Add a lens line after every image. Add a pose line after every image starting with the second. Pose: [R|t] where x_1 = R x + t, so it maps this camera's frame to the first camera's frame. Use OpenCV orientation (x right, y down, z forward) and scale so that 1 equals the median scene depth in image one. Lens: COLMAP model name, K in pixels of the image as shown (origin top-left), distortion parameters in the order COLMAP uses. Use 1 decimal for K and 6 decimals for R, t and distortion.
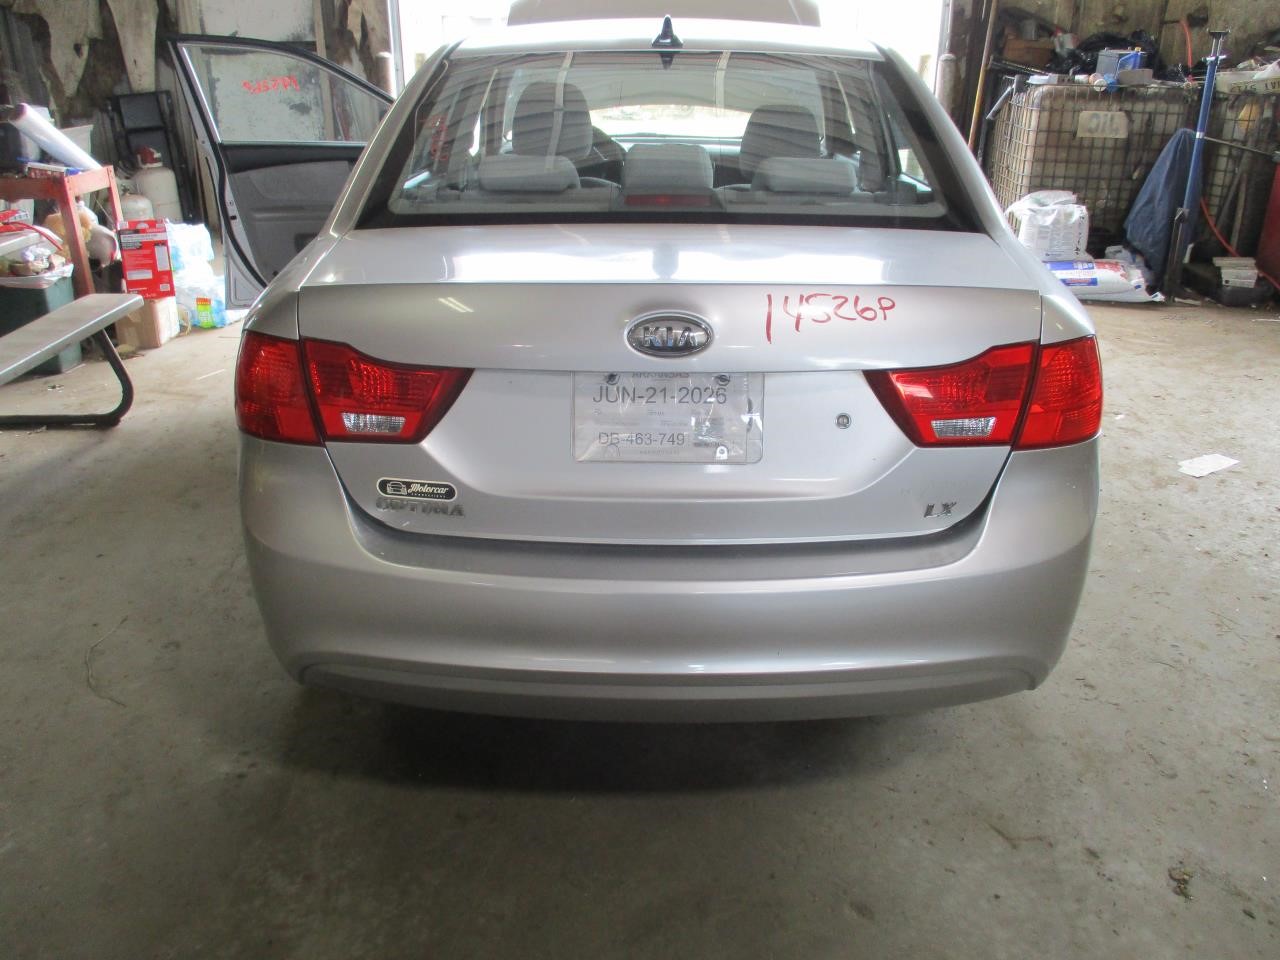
lens RADIAL K [[1105.3, 0, 640.0], [0, 1105.3, 480.0], [0, 0, 1]] dist [0.002094, 0.013222]
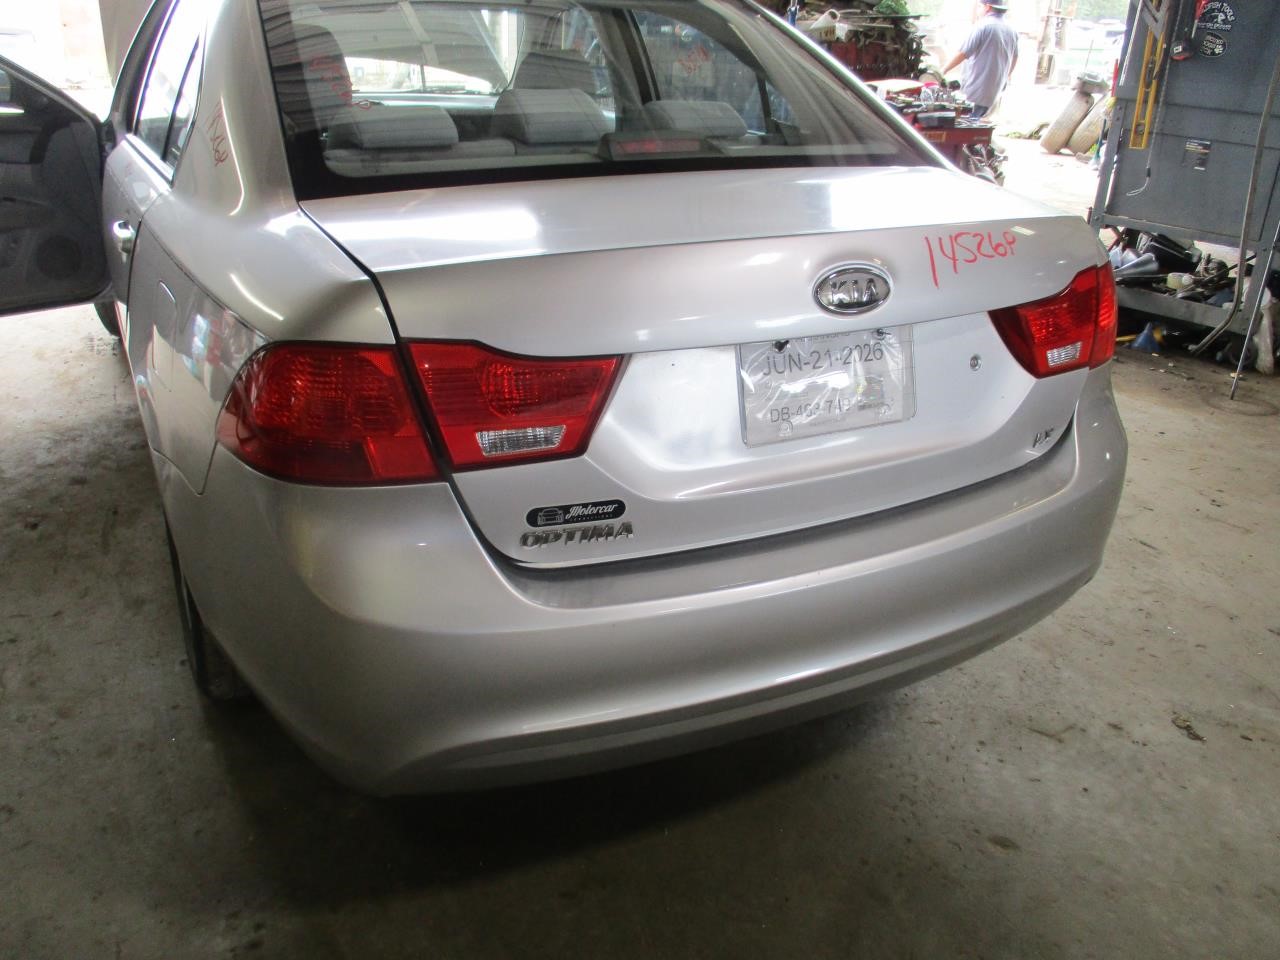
lens RADIAL K [[1105.3, 0, 640.0], [0, 1105.3, 480.0], [0, 0, 1]] dist [0.002094, 0.013222]
pose [[0.870036, -0.171377, 0.462241, -0.527354], [0.158266, 0.985098, 0.067337, -0.061758], [-0.466893, 0.014572, 0.884194, 0.267776]]
